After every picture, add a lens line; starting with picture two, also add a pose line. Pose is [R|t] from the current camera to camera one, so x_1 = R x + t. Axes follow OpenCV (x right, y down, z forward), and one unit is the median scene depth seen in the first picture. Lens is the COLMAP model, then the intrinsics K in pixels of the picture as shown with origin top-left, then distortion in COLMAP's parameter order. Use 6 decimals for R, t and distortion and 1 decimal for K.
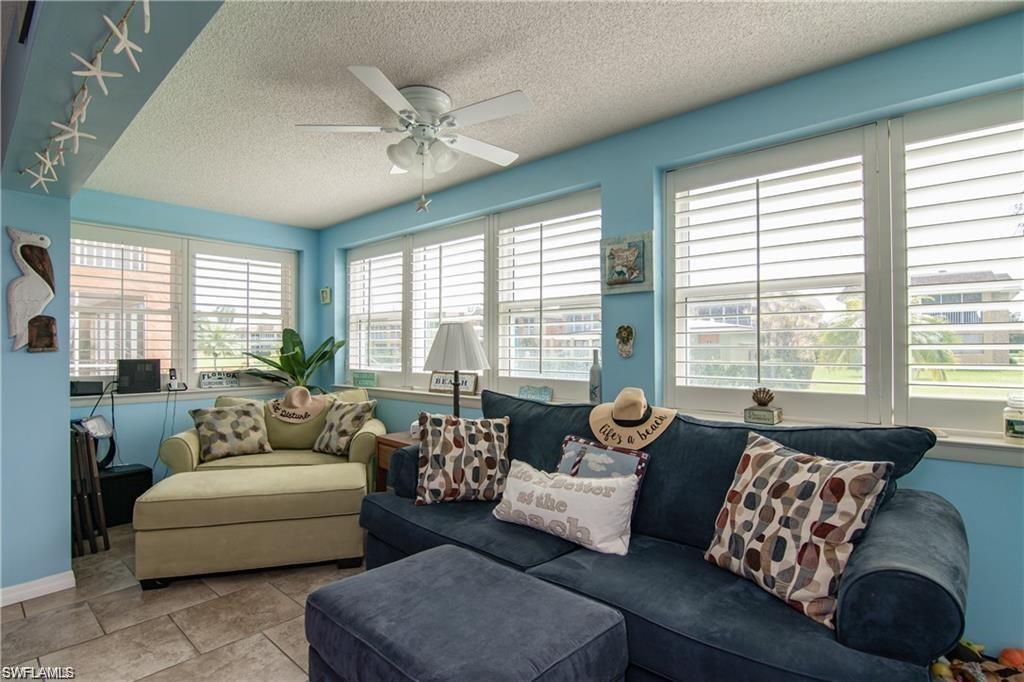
lens RADIAL K [[502.0, 0, 512.0], [0, 502.0, 341.0], [0, 0, 1]] dist [-0.024062, -0.000879]
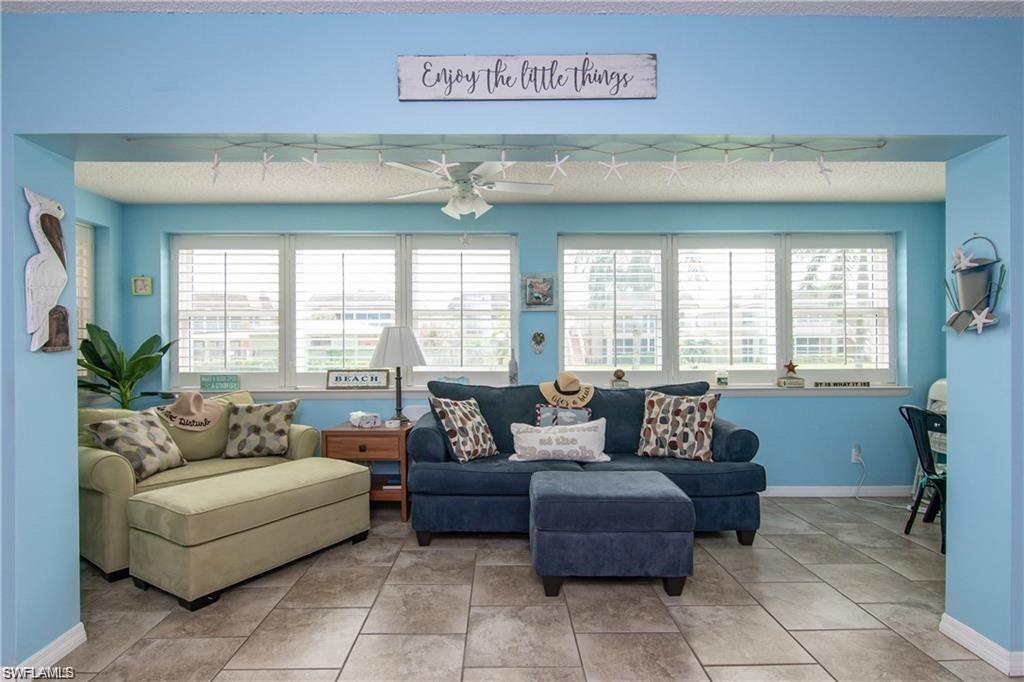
lens RADIAL K [[518.4, 0, 512.0], [0, 518.4, 341.0], [0, 0, 1]] dist [-0.000388, -0.000136]
pose [[0.737579, 0.009154, 0.675199, -0.999333], [-0.006447, 0.999958, -0.006514, 0.006158], [-0.675230, 0.000452, 0.737607, -0.114851]]
